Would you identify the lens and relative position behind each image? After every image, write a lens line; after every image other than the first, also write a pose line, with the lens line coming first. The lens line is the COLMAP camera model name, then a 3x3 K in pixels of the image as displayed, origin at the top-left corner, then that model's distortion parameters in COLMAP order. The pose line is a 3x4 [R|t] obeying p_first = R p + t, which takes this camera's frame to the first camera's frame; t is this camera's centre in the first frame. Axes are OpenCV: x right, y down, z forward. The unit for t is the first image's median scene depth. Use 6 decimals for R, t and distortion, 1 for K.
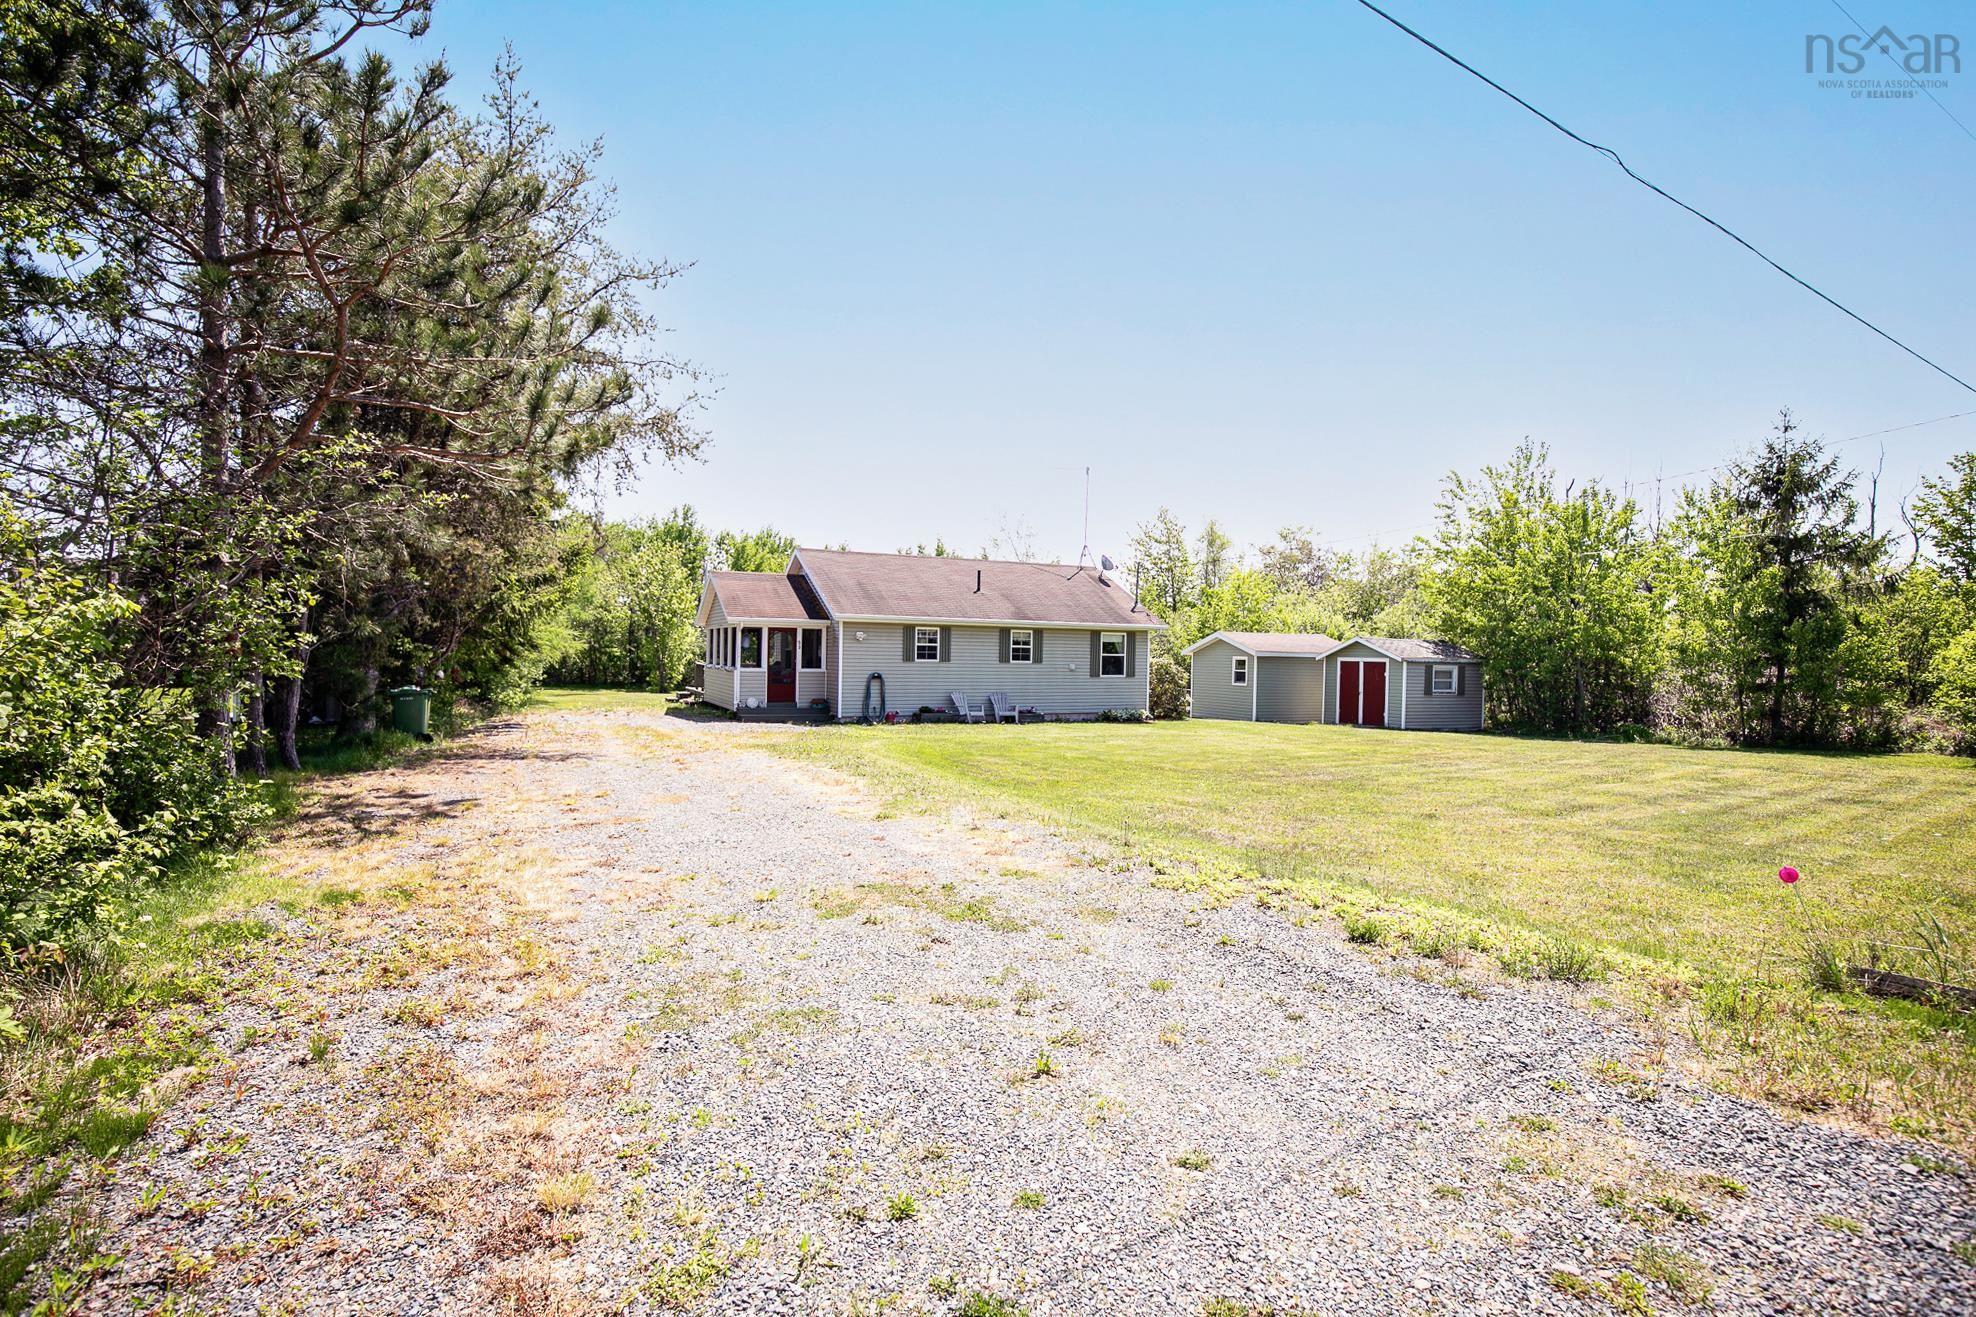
lens RADIAL K [[938.4, 0, 995.9], [0, 938.4, 667.8], [0, 0, 1]] dist [-0.024935, -0.000142]
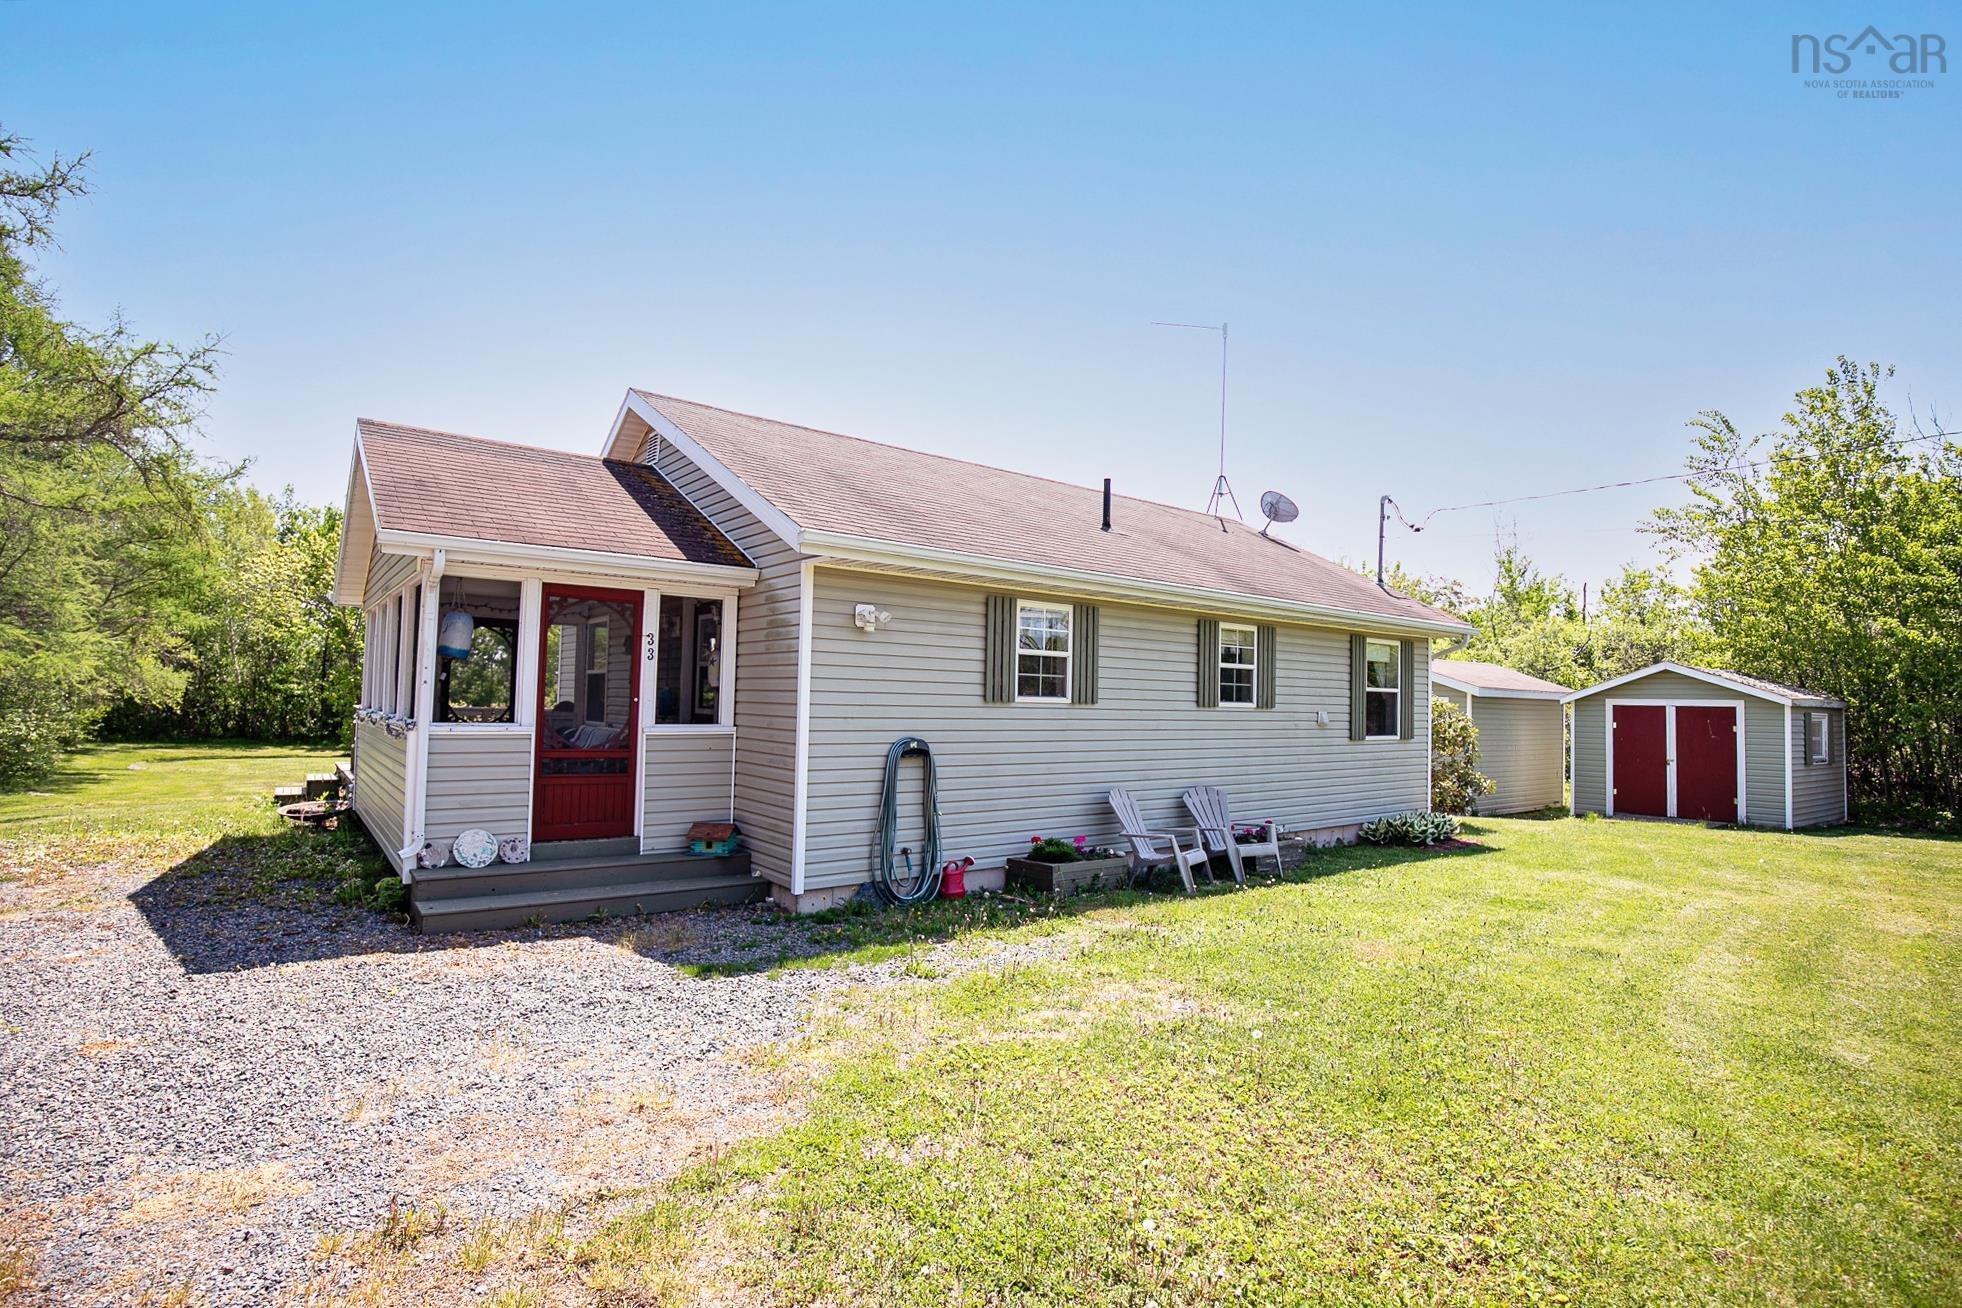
lens RADIAL K [[931.7, 0, 988.8], [0, 931.7, 663.3], [0, 0, 1]] dist [-0.024935, -0.000142]
pose [[0.978571, 0.011963, 0.205560, -0.161864], [-0.001004, 0.998576, -0.053335, -0.003186], [-0.205905, 0.051985, 0.977190, 0.674633]]
